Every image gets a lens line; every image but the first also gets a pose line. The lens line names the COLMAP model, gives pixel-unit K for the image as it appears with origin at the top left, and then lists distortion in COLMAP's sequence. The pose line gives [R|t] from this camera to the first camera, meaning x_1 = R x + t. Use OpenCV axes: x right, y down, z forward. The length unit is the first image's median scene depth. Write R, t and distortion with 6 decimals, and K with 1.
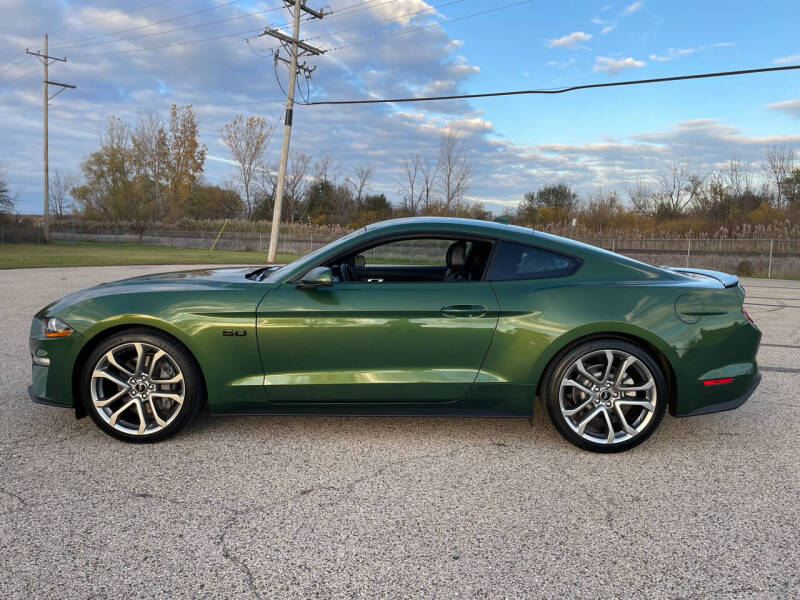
lens RADIAL K [[607.9, 0, 411.4], [0, 607.9, 289.3], [0, 0, 1]] dist [0.084054, -0.110645]
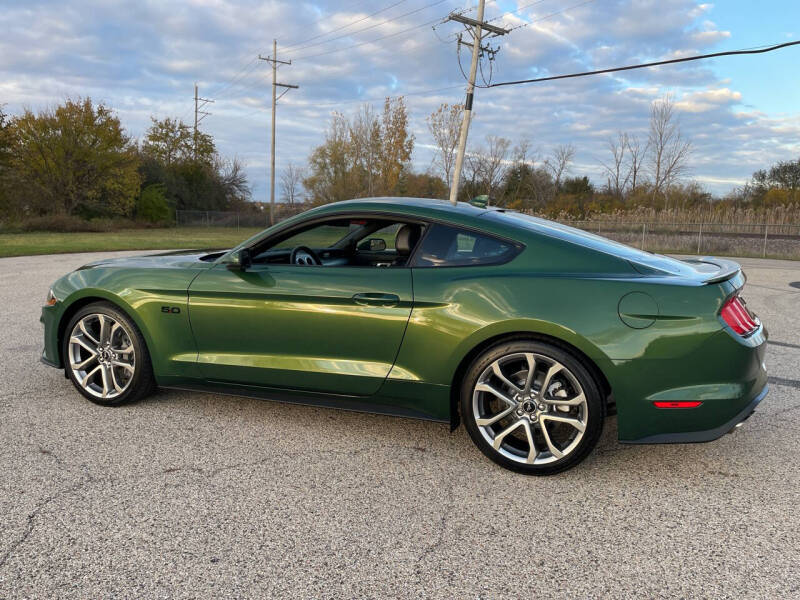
lens RADIAL K [[607.9, 0, 403.1], [0, 607.9, 295.7], [0, 0, 1]] dist [0.084054, -0.110645]
pose [[0.940900, 0.044722, -0.335718, 0.421734], [-0.033557, 0.998676, 0.038990, -0.006440], [0.337017, -0.025420, 0.941155, 0.151578]]
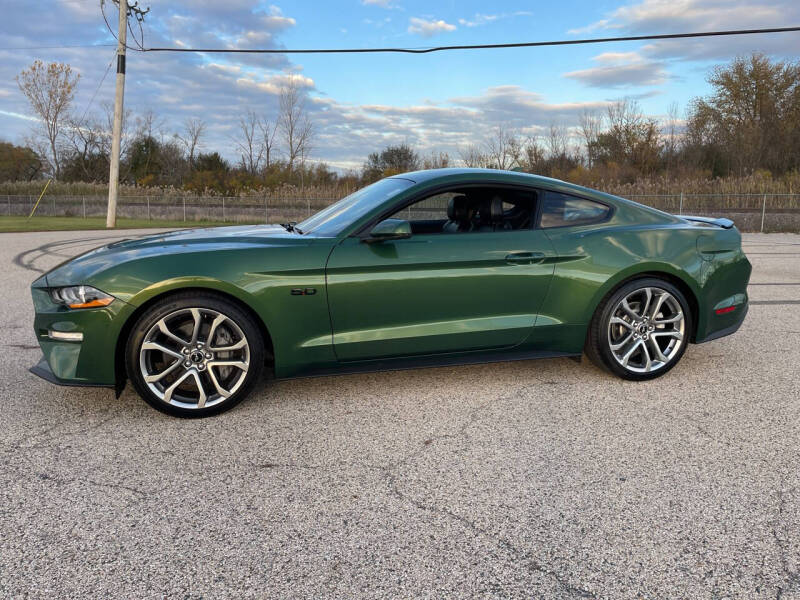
lens RADIAL K [[607.9, 0, 402.7], [0, 607.9, 297.7], [0, 0, 1]] dist [0.084054, -0.110645]
pose [[0.961952, -0.057595, 0.267078, -0.385564], [0.037591, 0.996132, 0.079420, 0.011733], [-0.270620, -0.066358, 0.960397, 0.057098]]
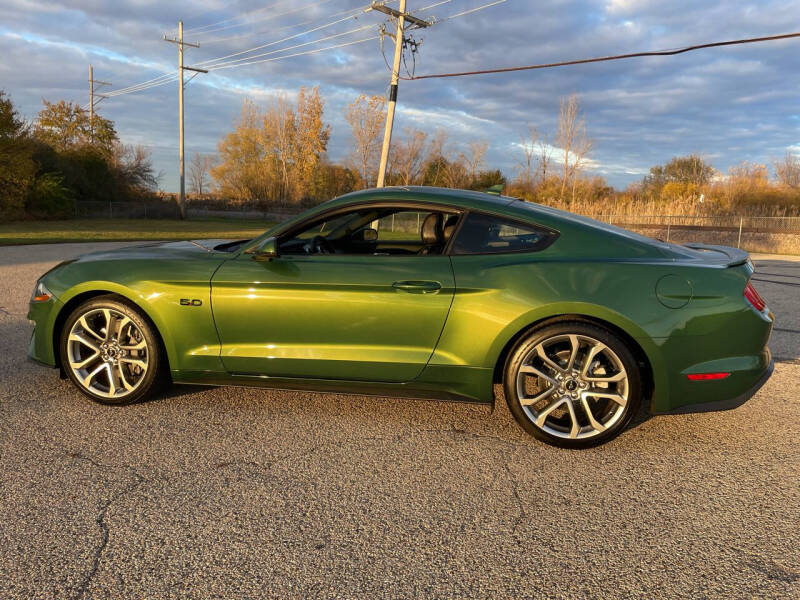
lens RADIAL K [[607.9, 0, 413.0], [0, 607.9, 299.4], [0, 0, 1]] dist [0.084054, -0.110645]
pose [[0.981805, 0.030205, -0.187474, 0.249763], [-0.020444, 0.998343, 0.053783, 0.004695], [0.188788, -0.048971, 0.980796, 0.086193]]
